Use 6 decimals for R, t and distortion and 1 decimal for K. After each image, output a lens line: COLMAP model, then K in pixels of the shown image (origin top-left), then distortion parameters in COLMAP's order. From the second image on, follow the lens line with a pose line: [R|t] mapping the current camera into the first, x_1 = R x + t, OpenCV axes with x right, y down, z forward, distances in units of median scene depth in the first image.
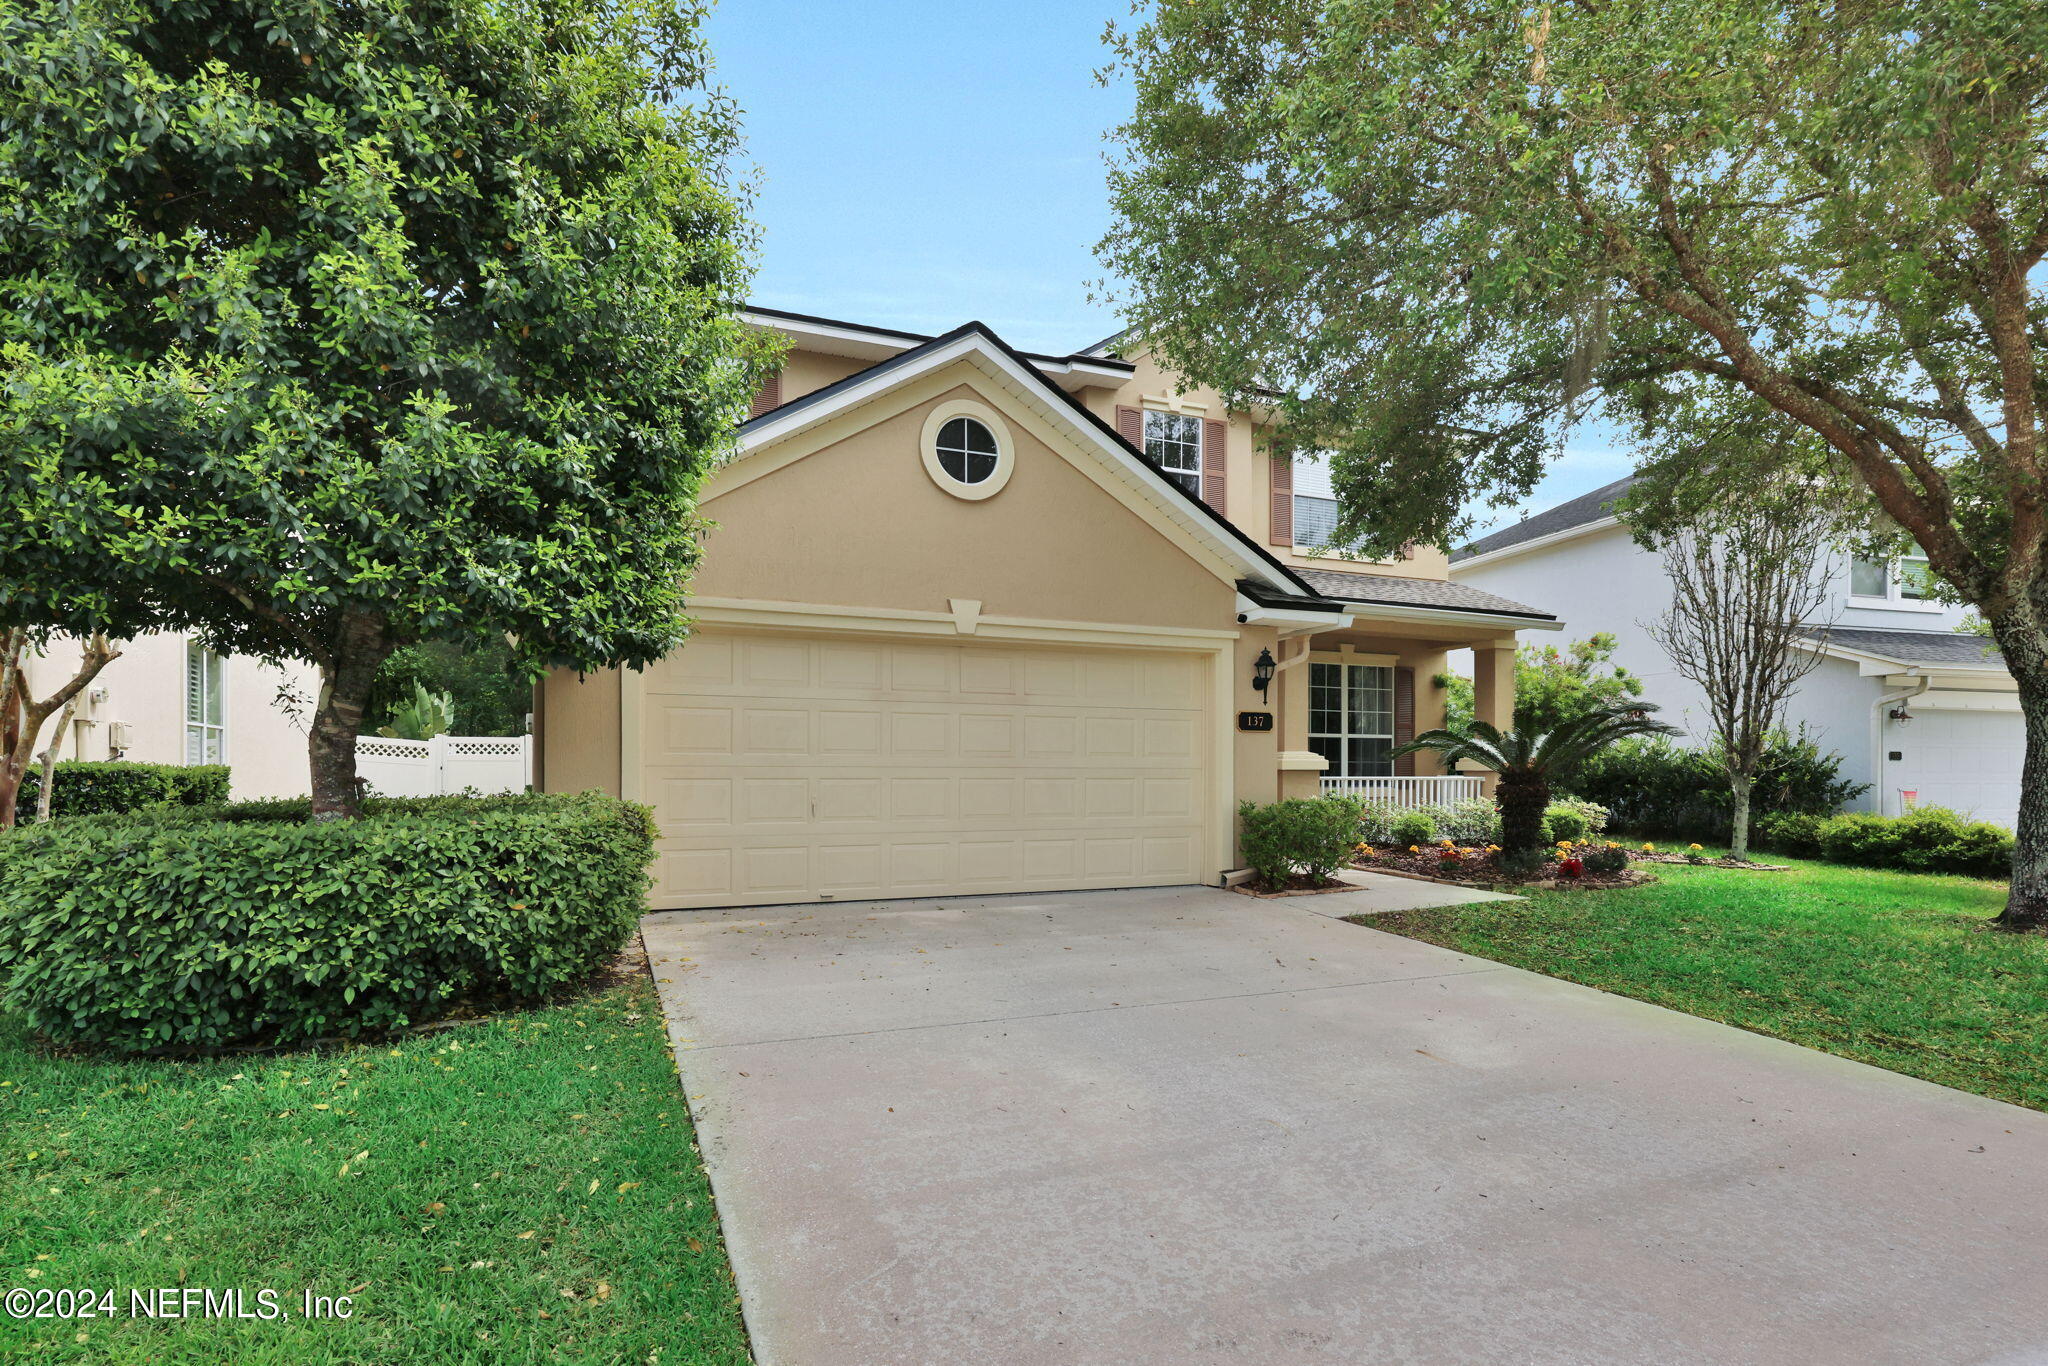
lens RADIAL K [[973.3, 0, 985.2], [0, 973.3, 769.0], [0, 0, 1]] dist [0.000883, -0.000430]
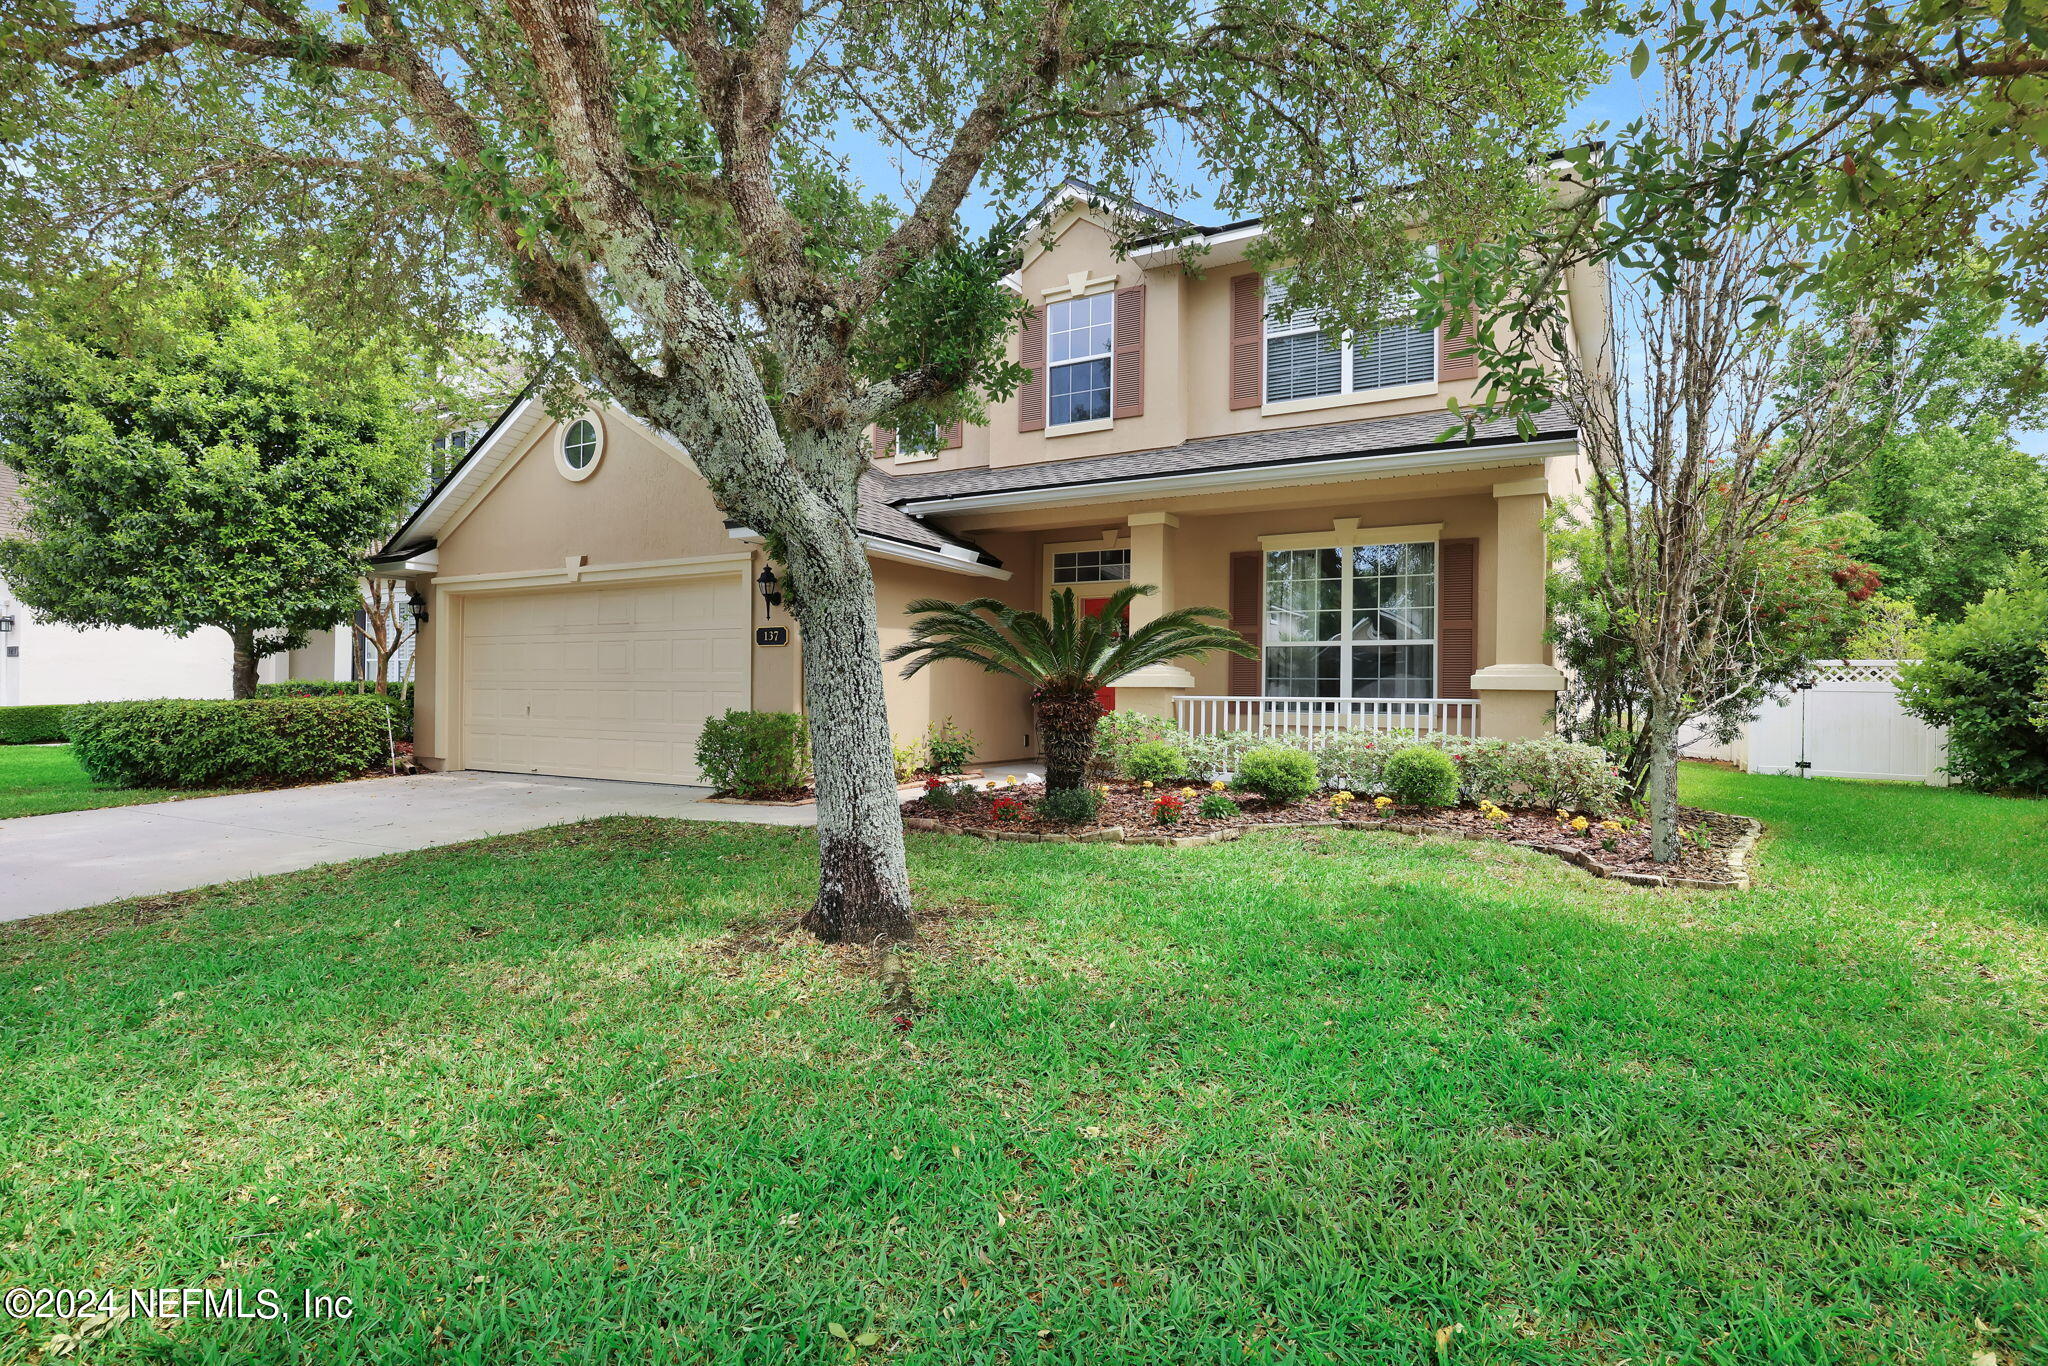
lens RADIAL K [[973.3, 0, 1036.3], [0, 973.3, 687.2], [0, 0, 1]] dist [0.000883, -0.000430]
pose [[0.641825, -0.003925, -0.766841, 1.270119], [-0.007603, 0.999905, -0.011481, 0.015556], [0.766814, 0.013199, 0.641734, 0.563956]]
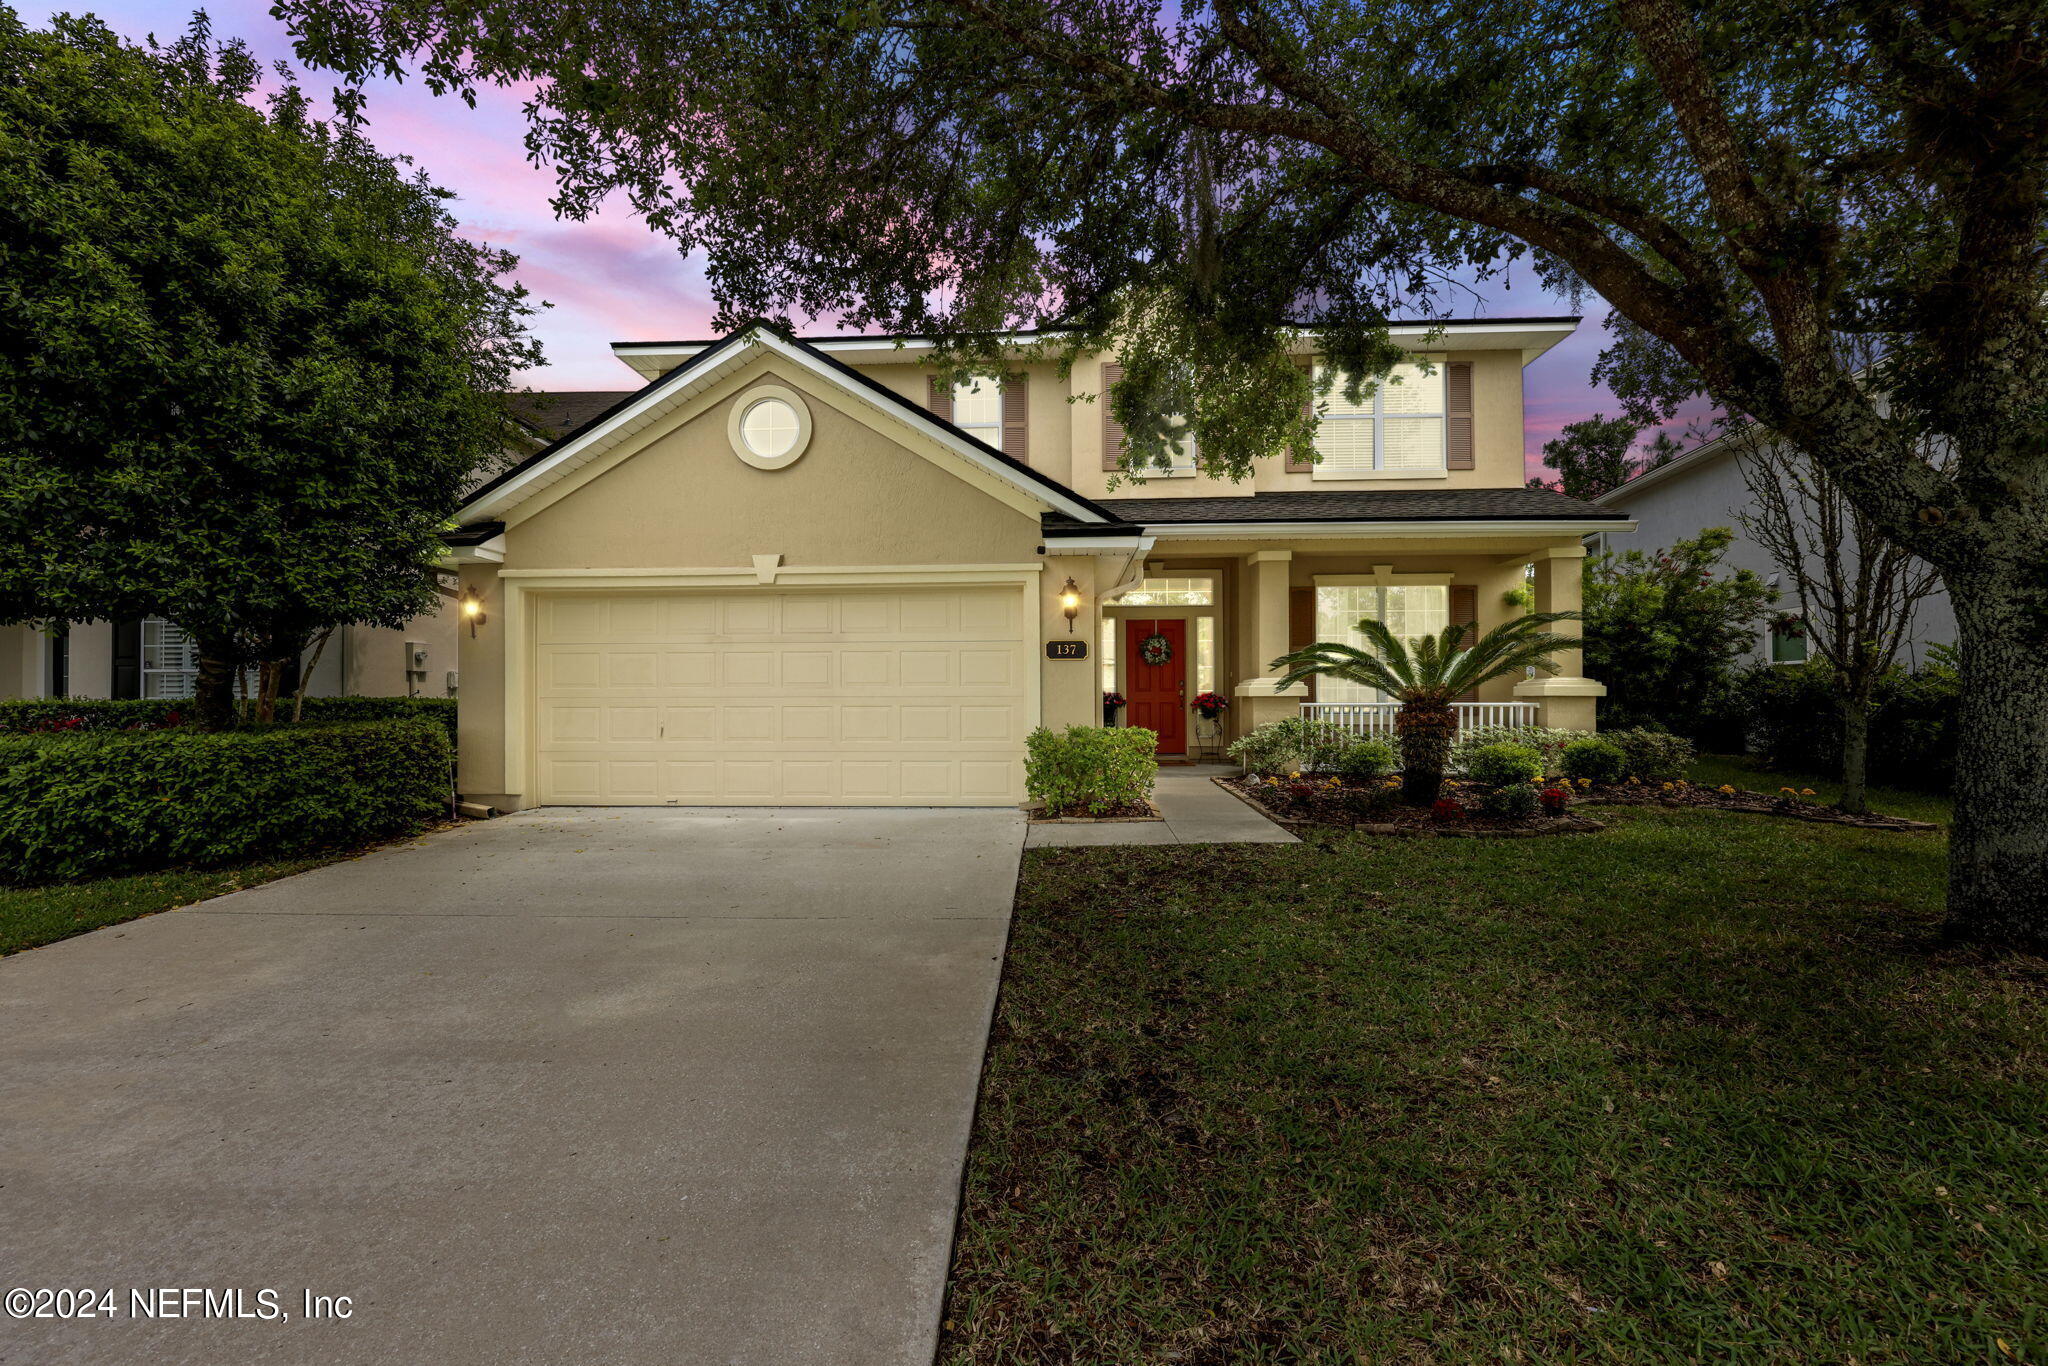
lens RADIAL K [[773.8, 0, 1010.4], [0, 773.8, 683.6], [0, 0, 1]] dist [-0.002264, 0.000067]
pose [[0.911591, -0.015587, -0.410804, 0.566629], [0.007518, 0.999746, -0.021251, 0.003839], [0.411030, 0.016284, 0.911476, 0.241613]]
